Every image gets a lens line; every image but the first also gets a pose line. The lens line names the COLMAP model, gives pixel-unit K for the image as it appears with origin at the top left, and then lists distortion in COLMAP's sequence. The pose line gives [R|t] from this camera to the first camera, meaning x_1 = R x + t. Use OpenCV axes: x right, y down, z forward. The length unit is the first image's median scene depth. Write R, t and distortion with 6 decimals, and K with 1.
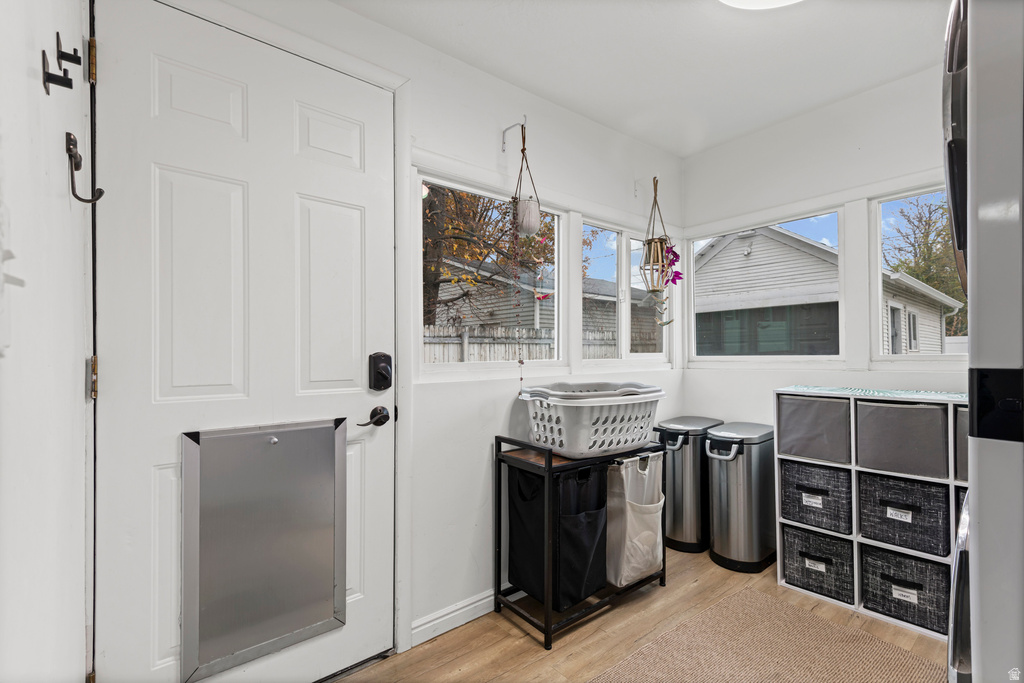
lens RADIAL K [[469.6, 0, 520.9], [0, 469.6, 347.6], [0, 0, 1]] dist [0.018755, -0.002859]
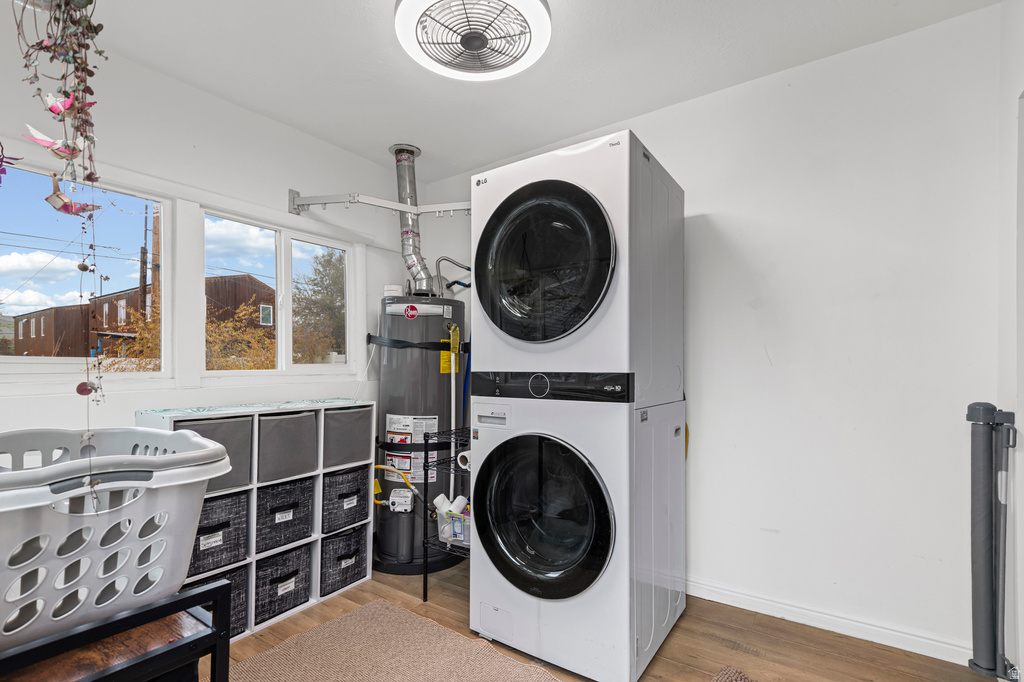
lens RADIAL K [[469.6, 0, 508.8], [0, 469.6, 370.6], [0, 0, 1]] dist [0.018755, -0.002859]
pose [[-0.251142, 0.004246, 0.967941, -0.374973], [-0.009422, 0.999932, -0.006831, 0.018900], [-0.967904, -0.010836, -0.251085, 0.757619]]
